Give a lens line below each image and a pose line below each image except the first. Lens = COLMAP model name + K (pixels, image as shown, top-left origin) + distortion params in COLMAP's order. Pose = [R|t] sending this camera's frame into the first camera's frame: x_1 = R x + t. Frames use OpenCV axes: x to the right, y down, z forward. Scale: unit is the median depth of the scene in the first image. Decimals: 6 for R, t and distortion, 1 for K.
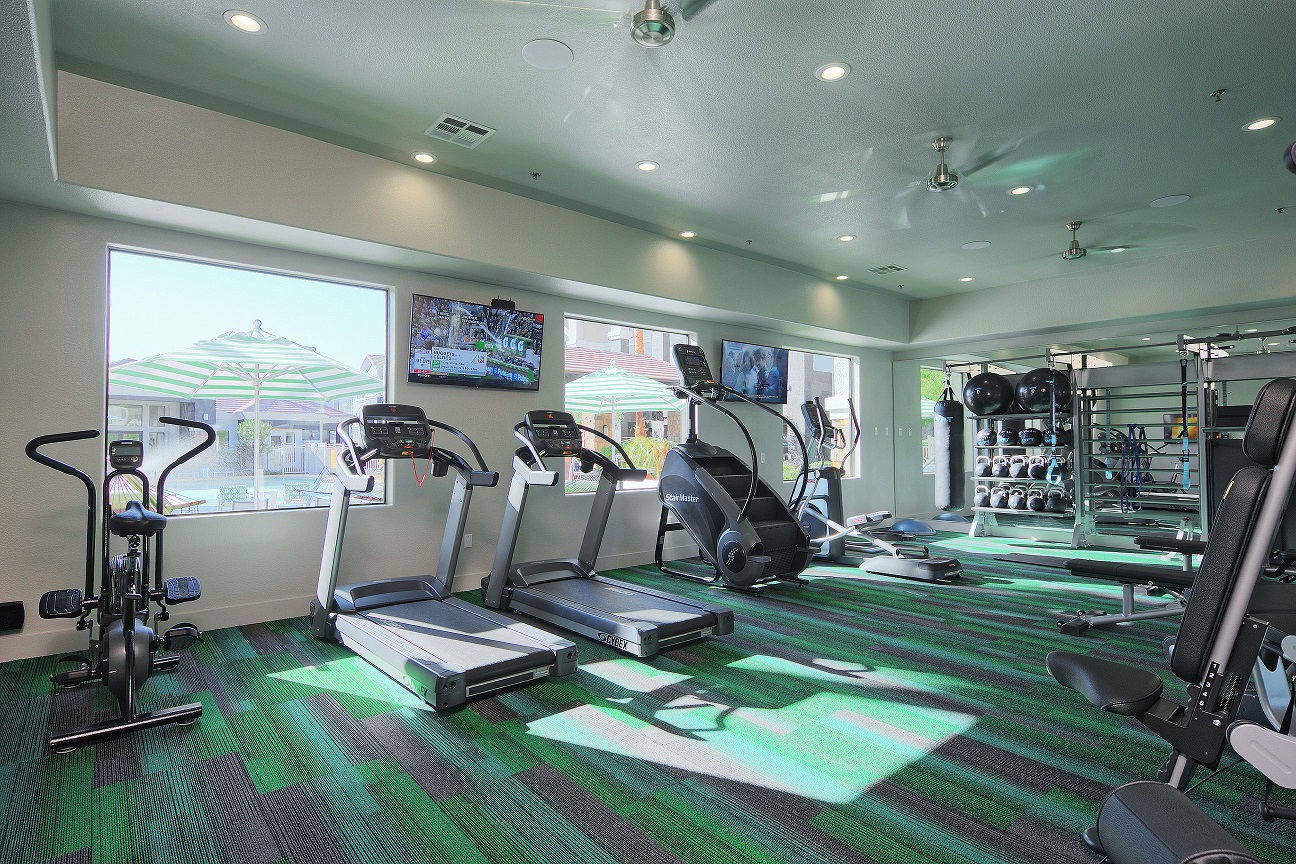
lens RADIAL K [[663.8, 0, 644.0], [0, 663.8, 428.9], [0, 0, 1]] dist [0.018657, -0.000937]
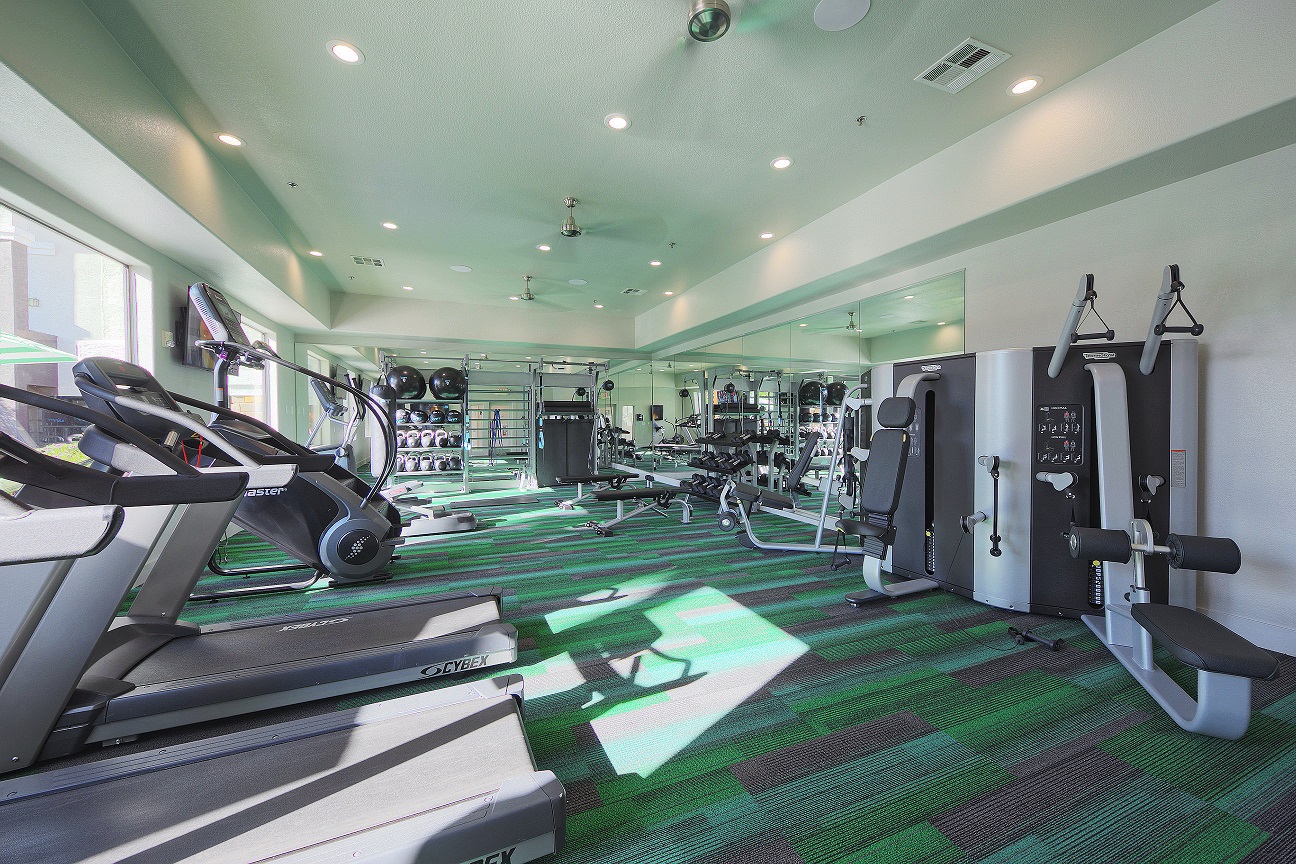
lens RADIAL K [[493.6, 0, 649.7], [0, 493.6, 436.4], [0, 0, 1]] dist [-0.000014, -0.000133]
pose [[0.281518, -0.027647, 0.959157, -0.590448], [-0.021012, 0.999168, 0.034967, 0.016705], [-0.959326, -0.029998, 0.280703, 0.667633]]
